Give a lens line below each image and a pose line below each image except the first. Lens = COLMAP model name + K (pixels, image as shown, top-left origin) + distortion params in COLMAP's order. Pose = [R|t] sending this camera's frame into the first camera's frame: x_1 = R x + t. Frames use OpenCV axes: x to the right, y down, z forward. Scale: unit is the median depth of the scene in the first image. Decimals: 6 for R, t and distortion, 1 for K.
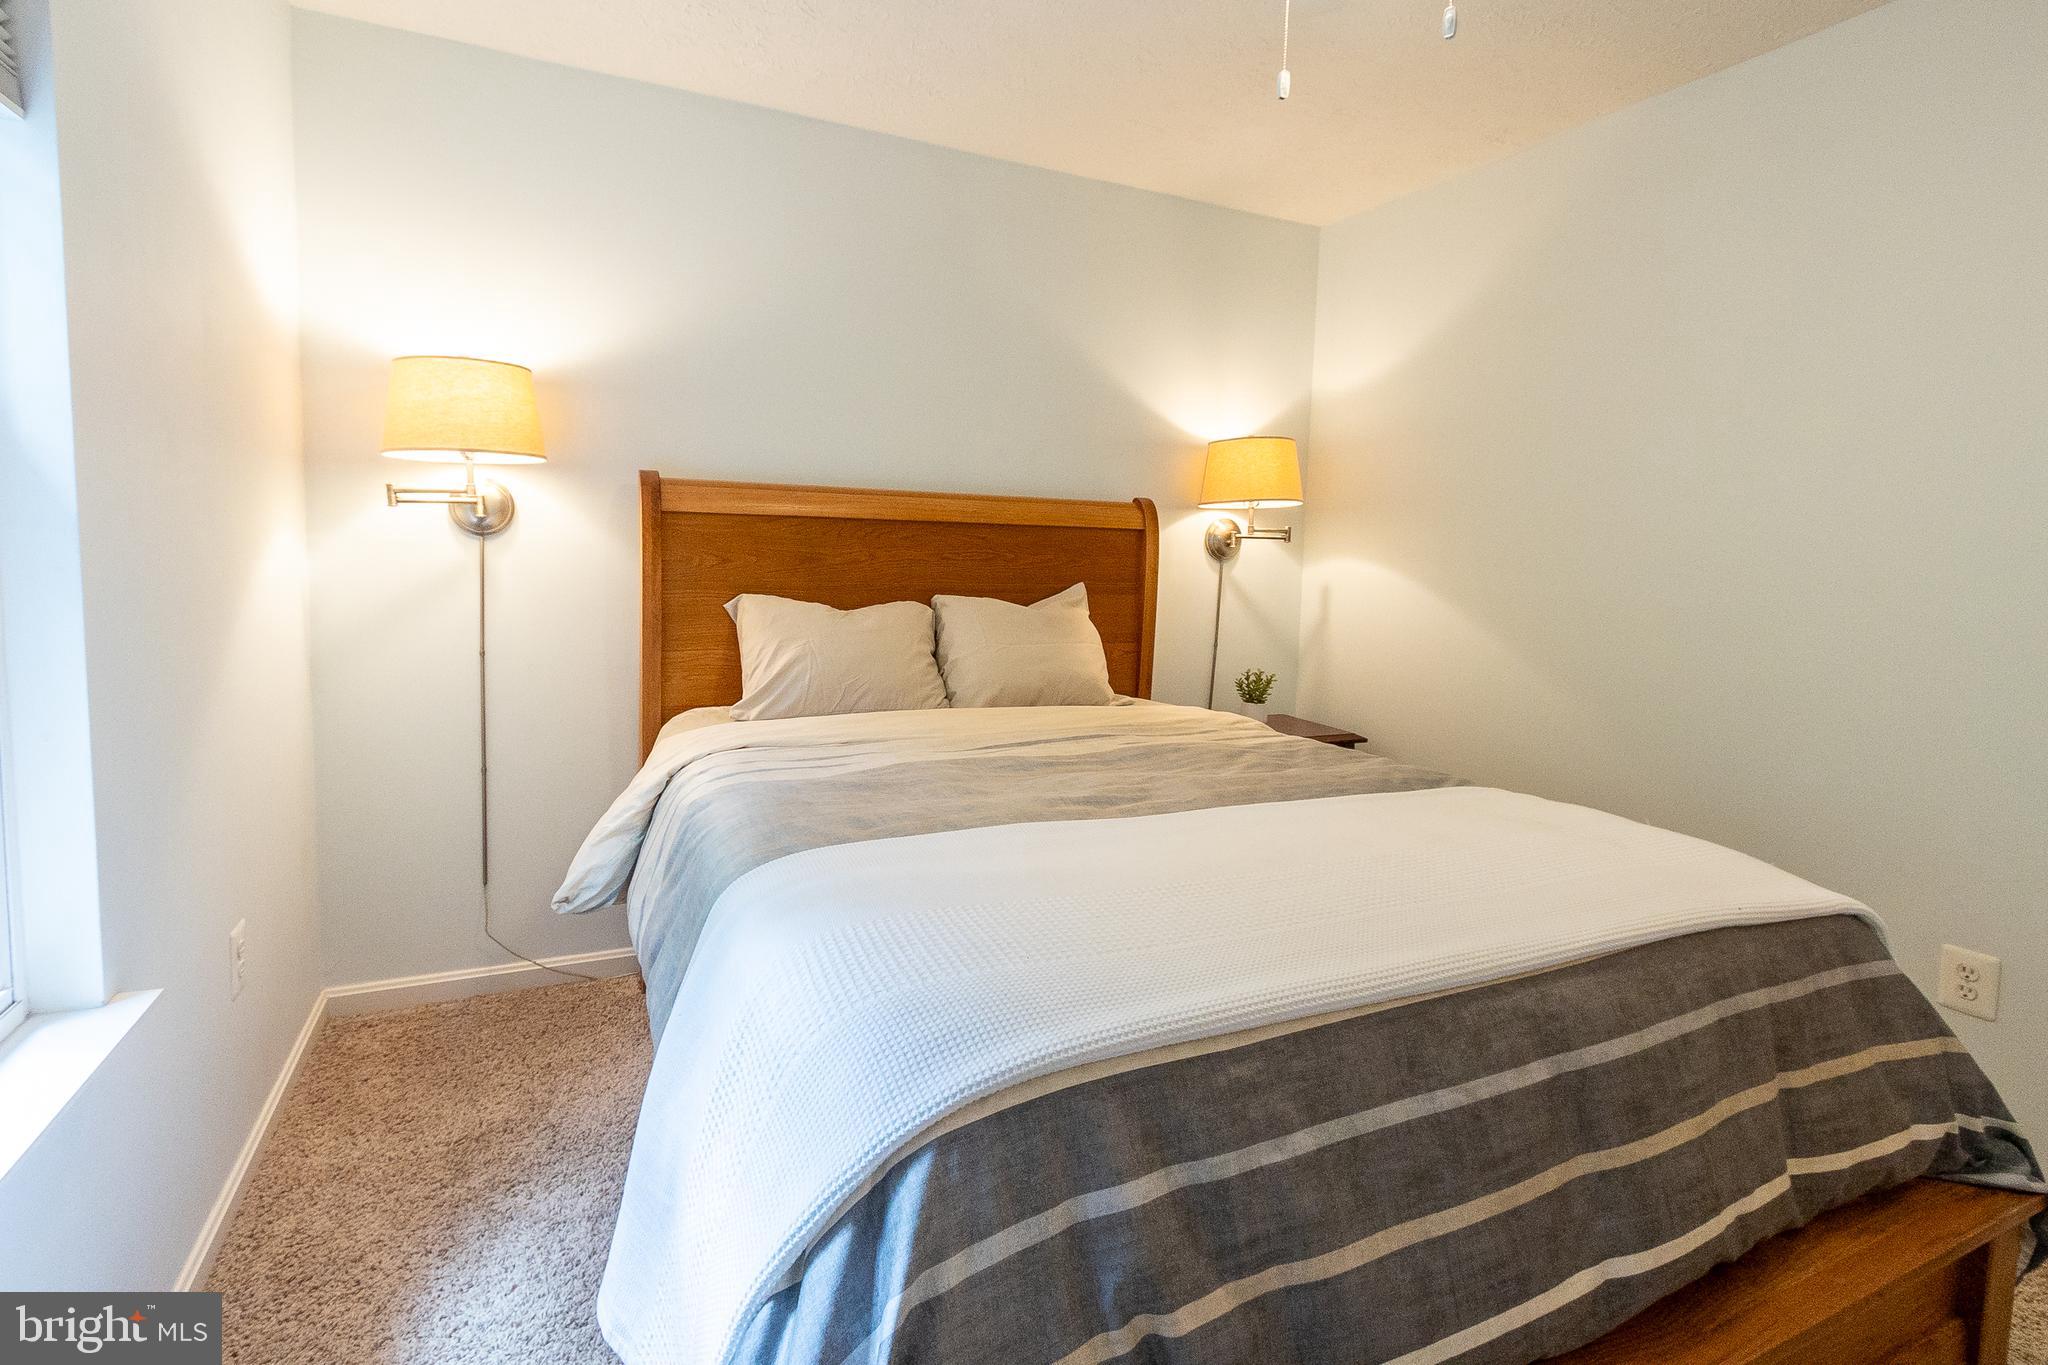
lens RADIAL K [[957.8, 0, 1024.0], [0, 957.8, 682.5], [0, 0, 1]] dist [-0.009601, -0.000594]
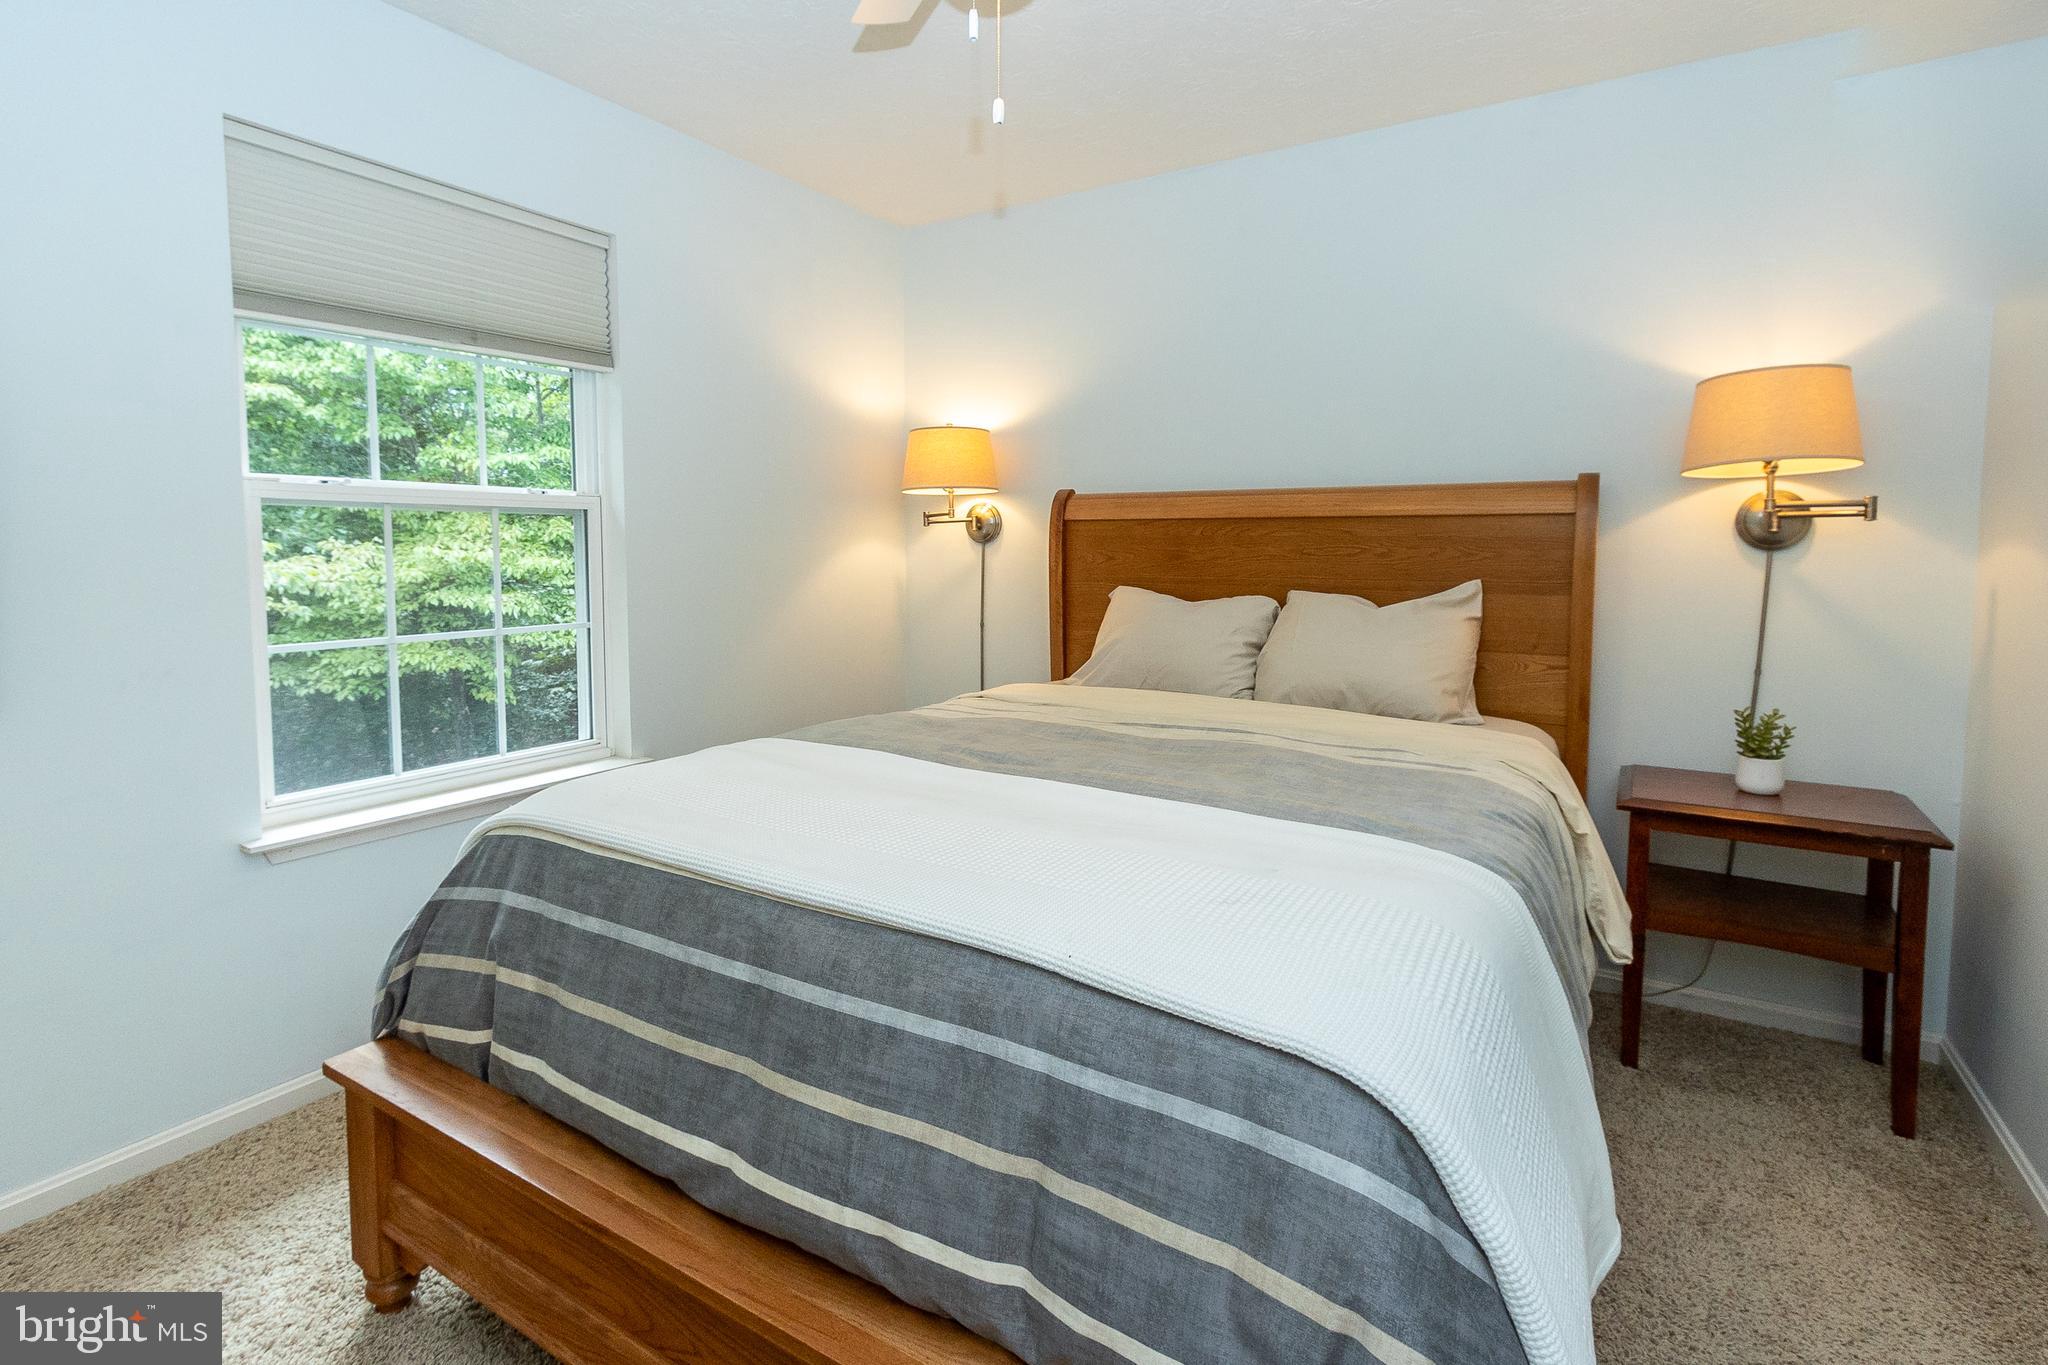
lens RADIAL K [[980.2, 0, 1041.4], [0, 980.2, 647.8], [0, 0, 1]] dist [0.000185, -0.000321]
pose [[0.561404, 0.061223, -0.825274, 0.725955], [-0.097086, 0.995246, 0.007789, -0.016310], [0.821827, 0.075750, 0.564679, 0.246180]]
